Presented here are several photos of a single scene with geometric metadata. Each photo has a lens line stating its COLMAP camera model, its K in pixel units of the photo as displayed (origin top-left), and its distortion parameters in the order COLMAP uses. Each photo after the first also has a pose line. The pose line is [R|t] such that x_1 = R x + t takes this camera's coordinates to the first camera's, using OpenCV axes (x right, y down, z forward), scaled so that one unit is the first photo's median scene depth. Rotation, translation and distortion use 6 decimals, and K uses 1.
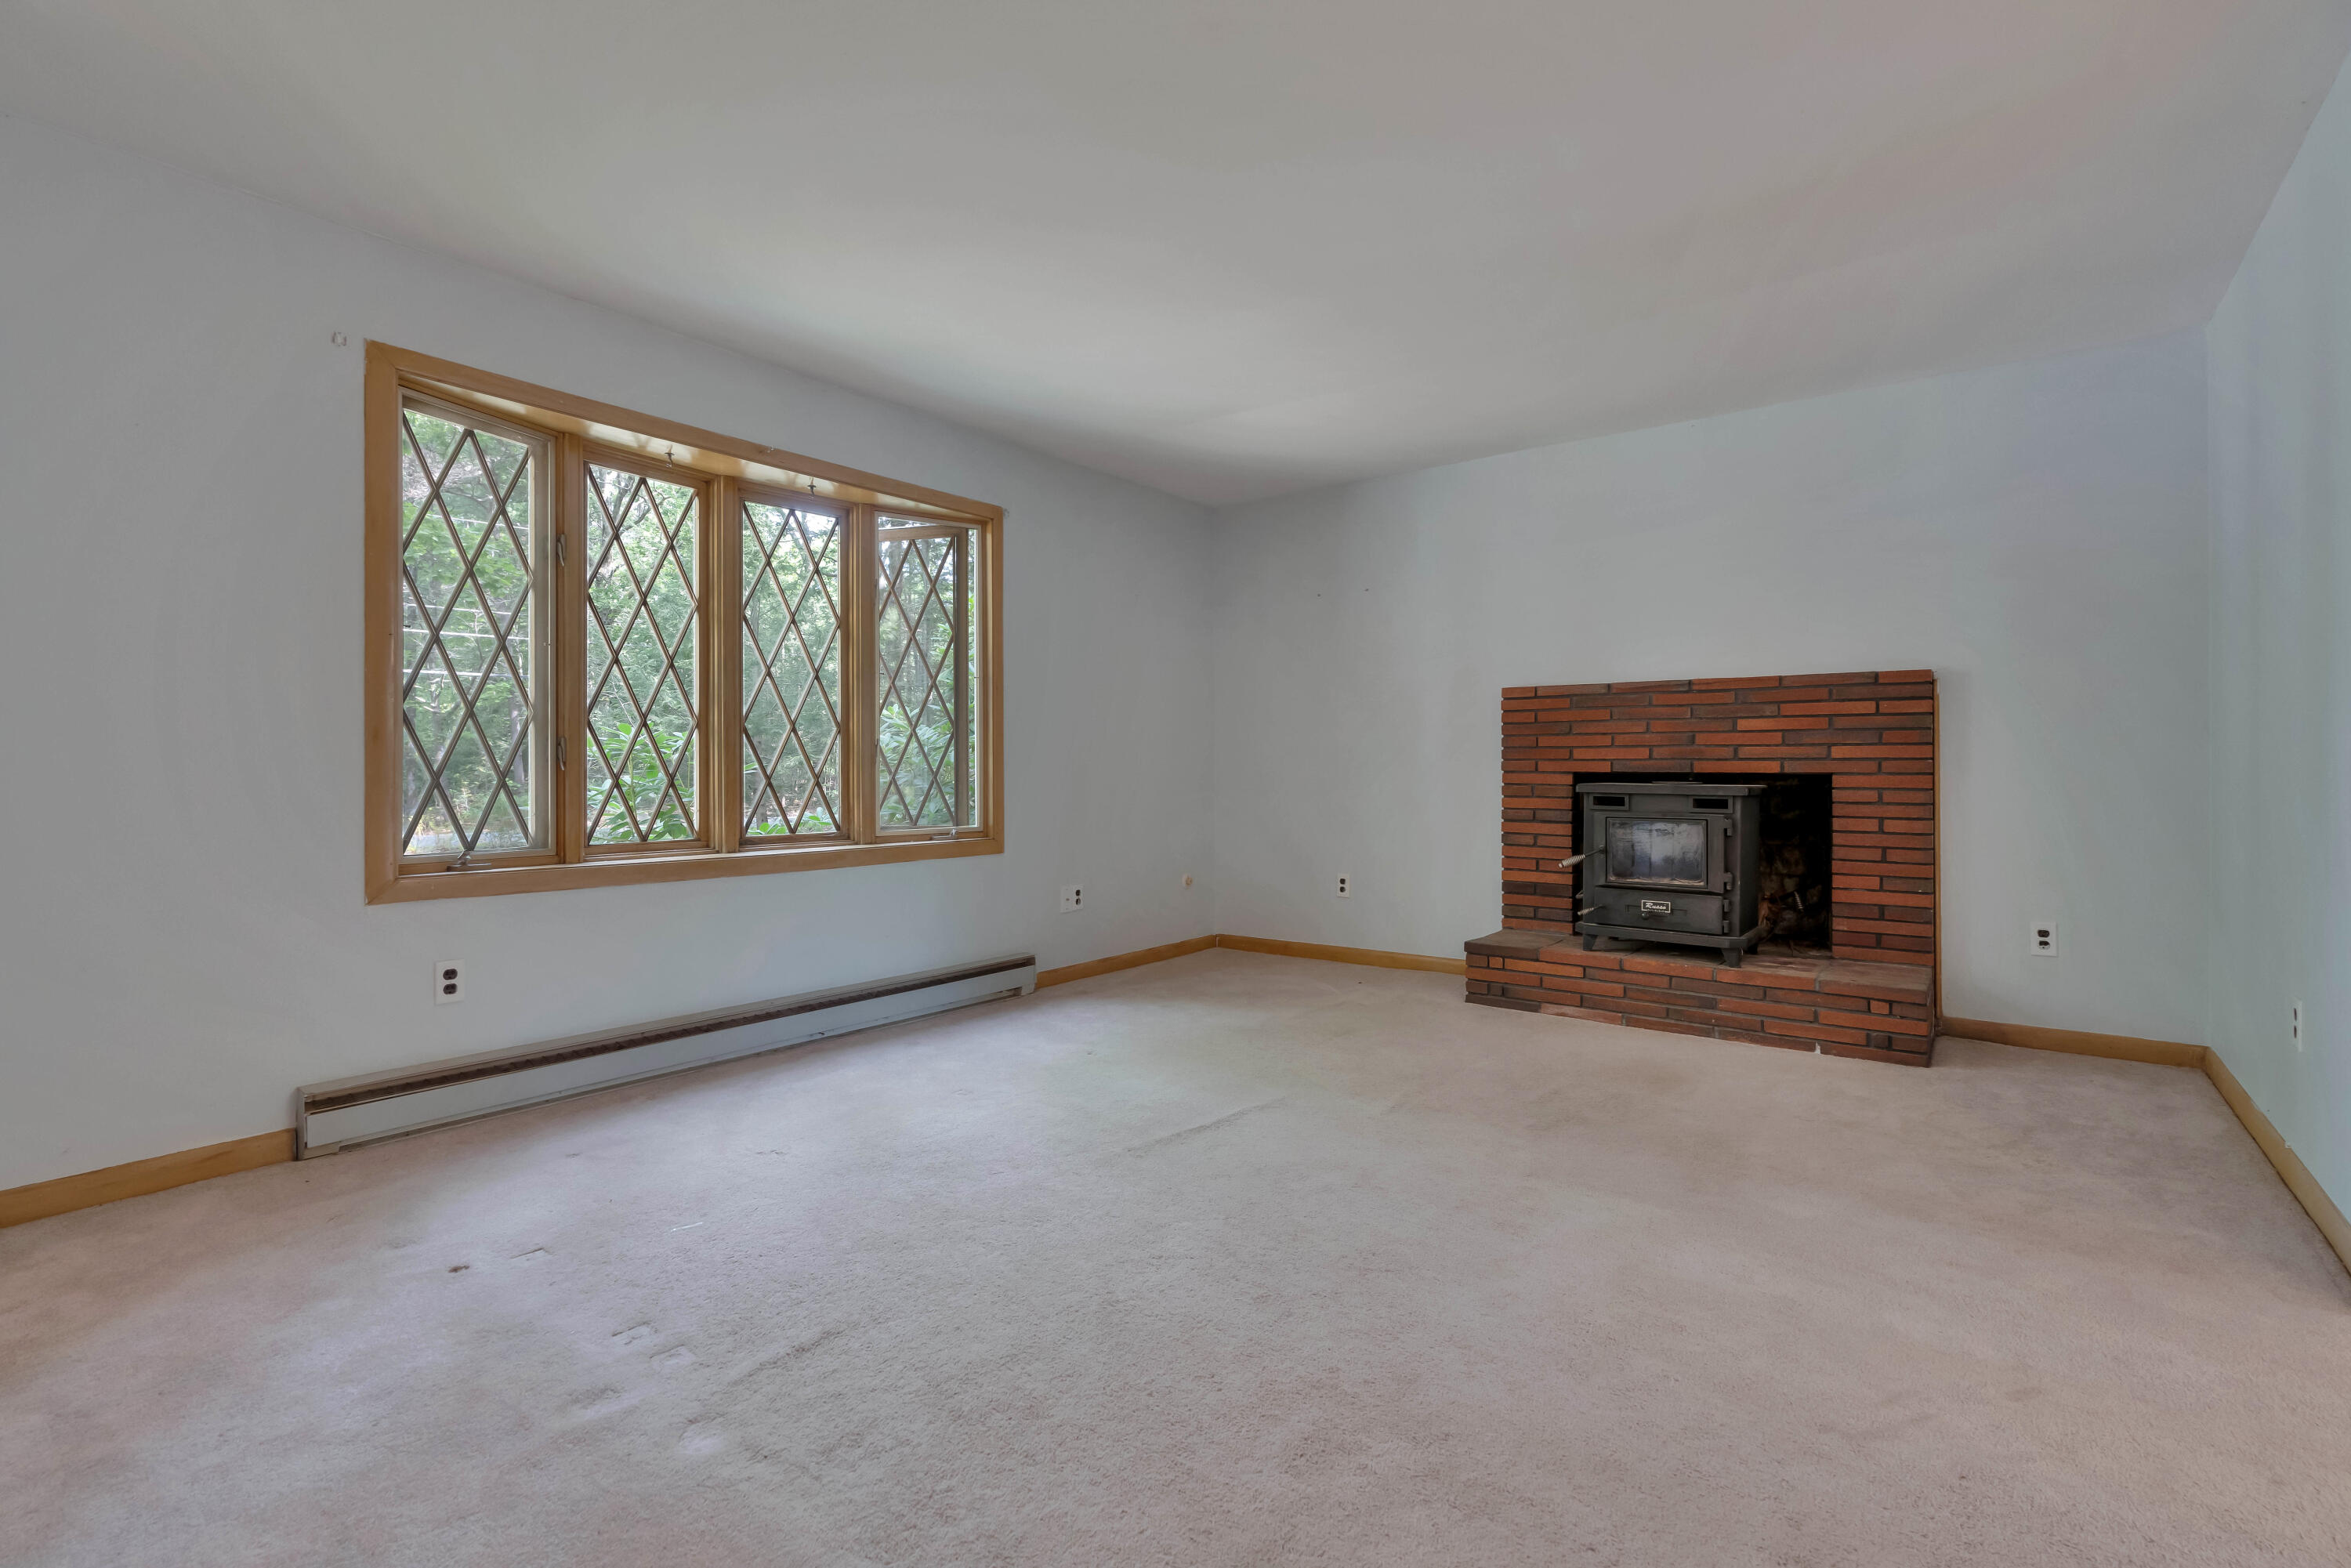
lens RADIAL K [[1072.8, 0, 1188.9], [0, 1072.8, 751.5], [0, 0, 1]] dist [-0.000912, 0.000083]
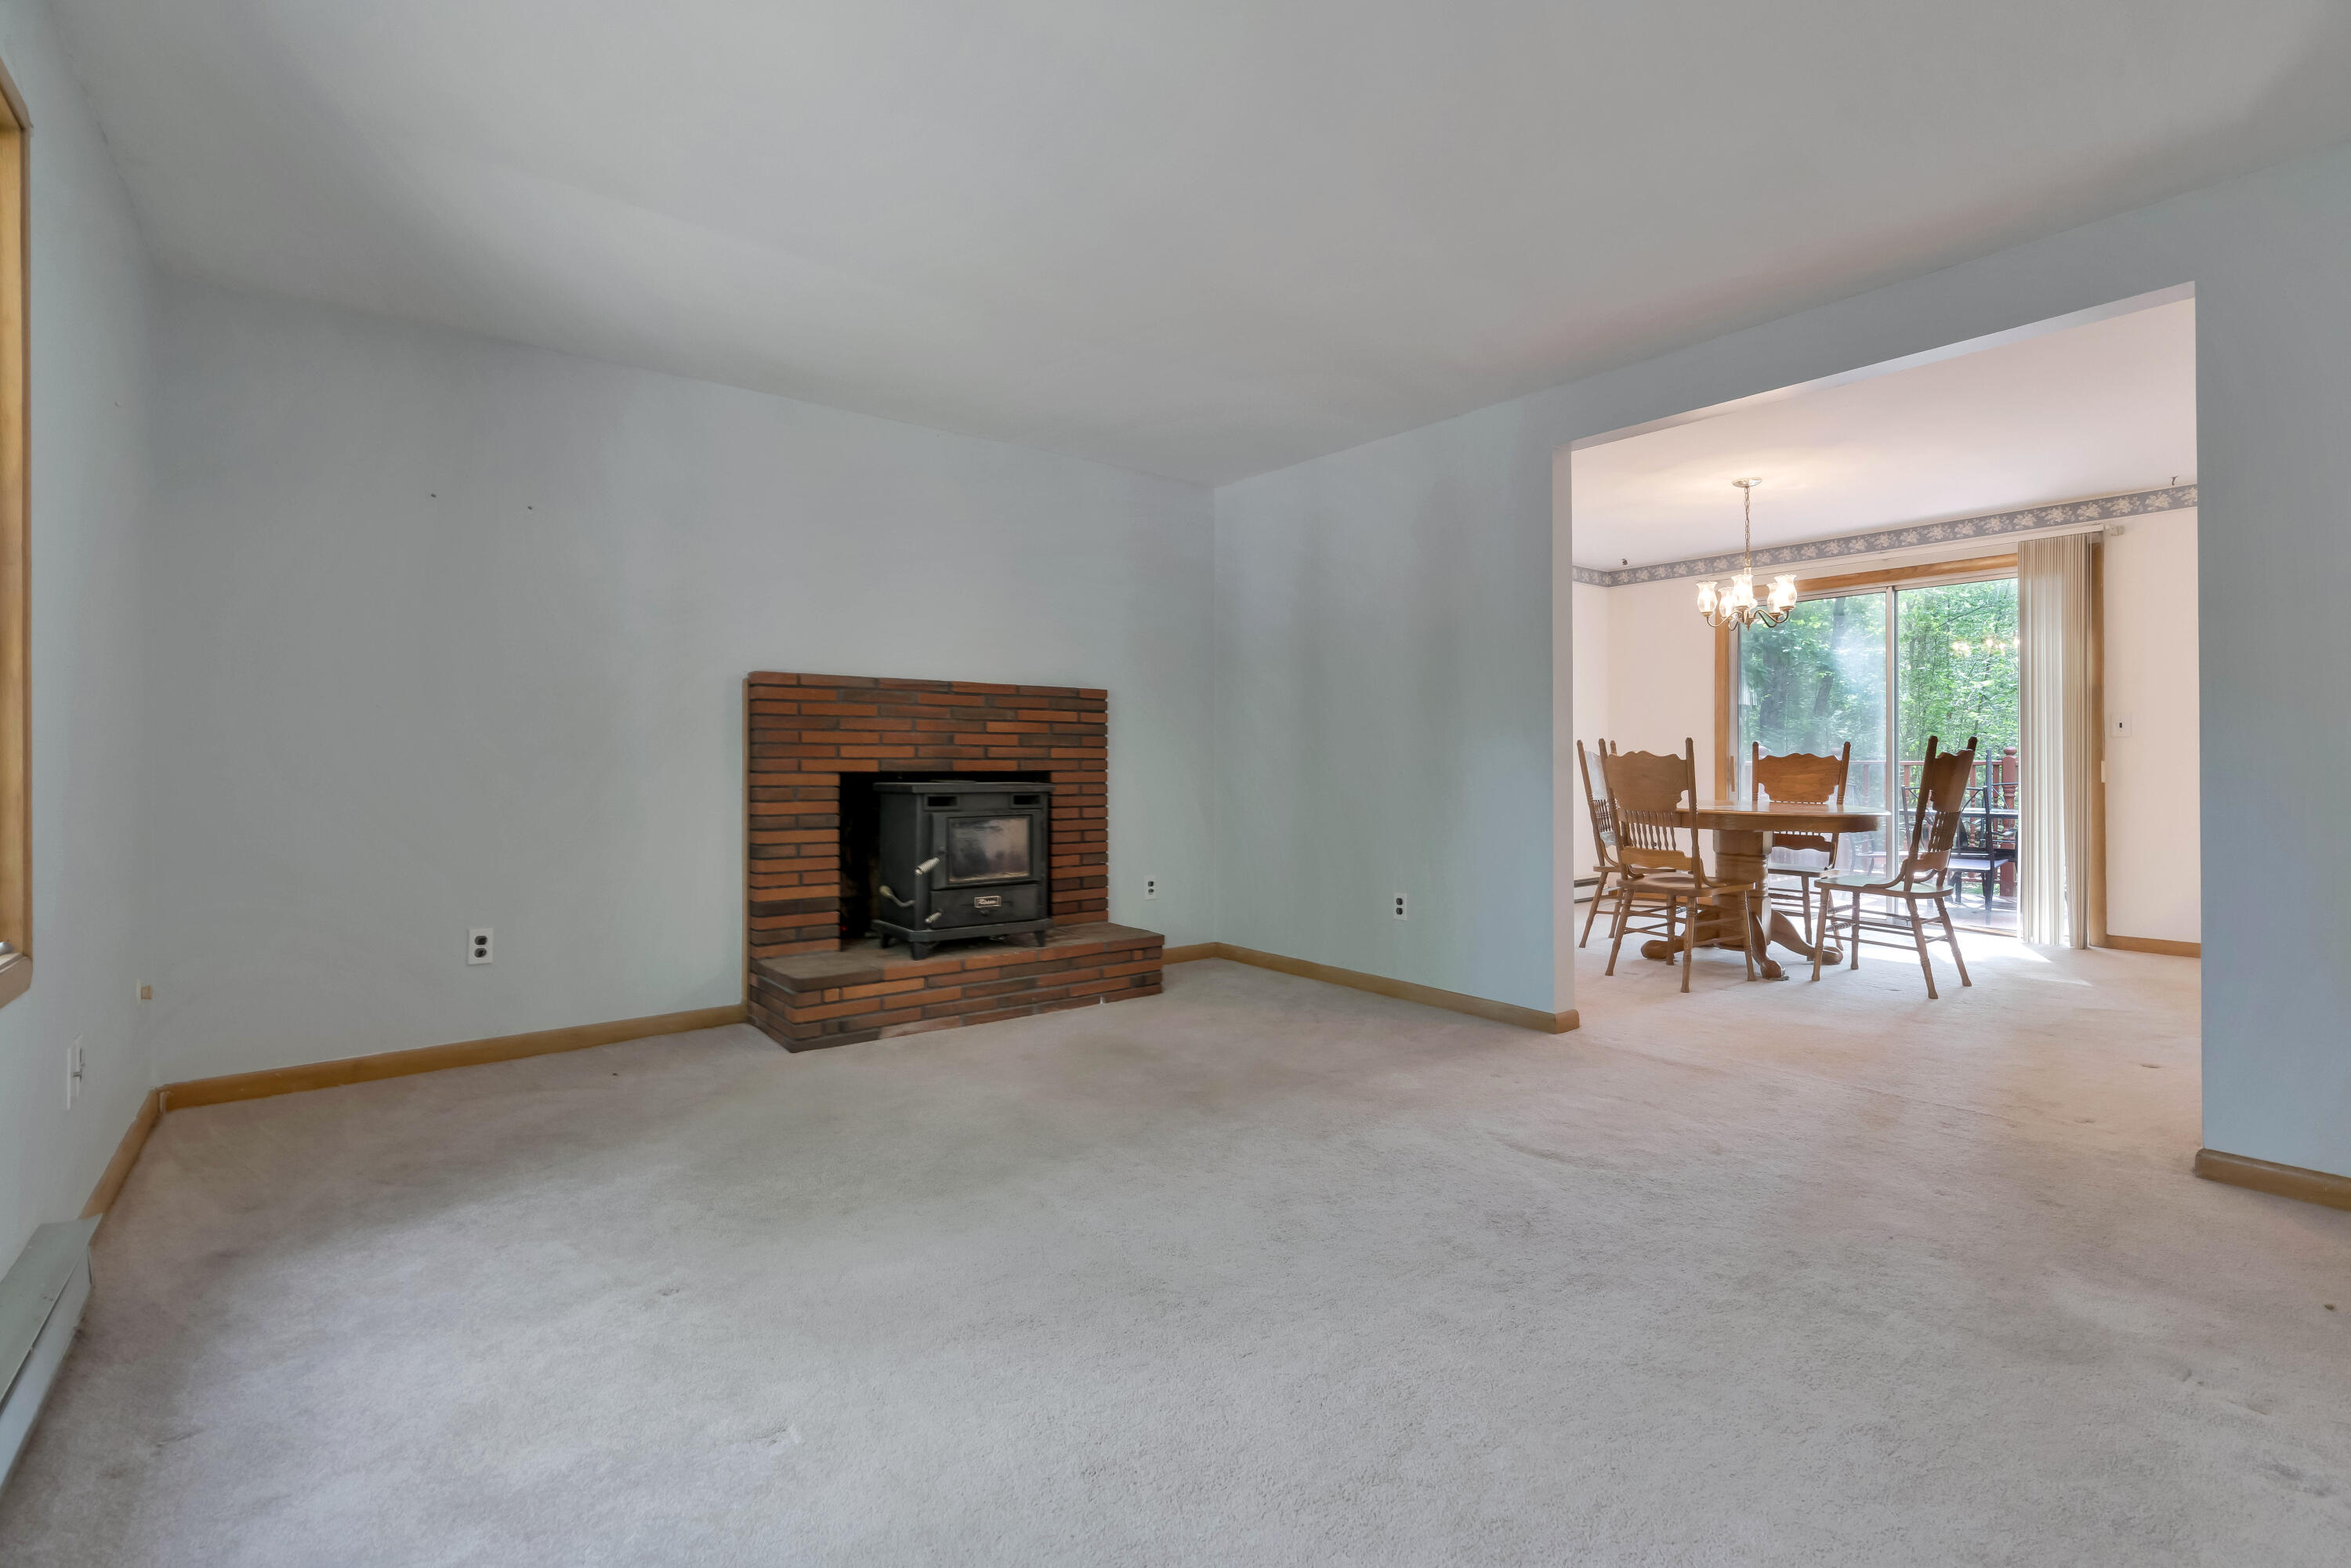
lens RADIAL K [[1072.8, 0, 1188.9], [0, 1072.8, 751.5], [0, 0, 1]] dist [-0.000912, 0.000083]
pose [[0.252788, 0.010041, 0.967470, -0.503911], [-0.013335, 0.999887, -0.006893, 0.004982], [-0.967430, -0.011159, 0.252893, 0.547640]]
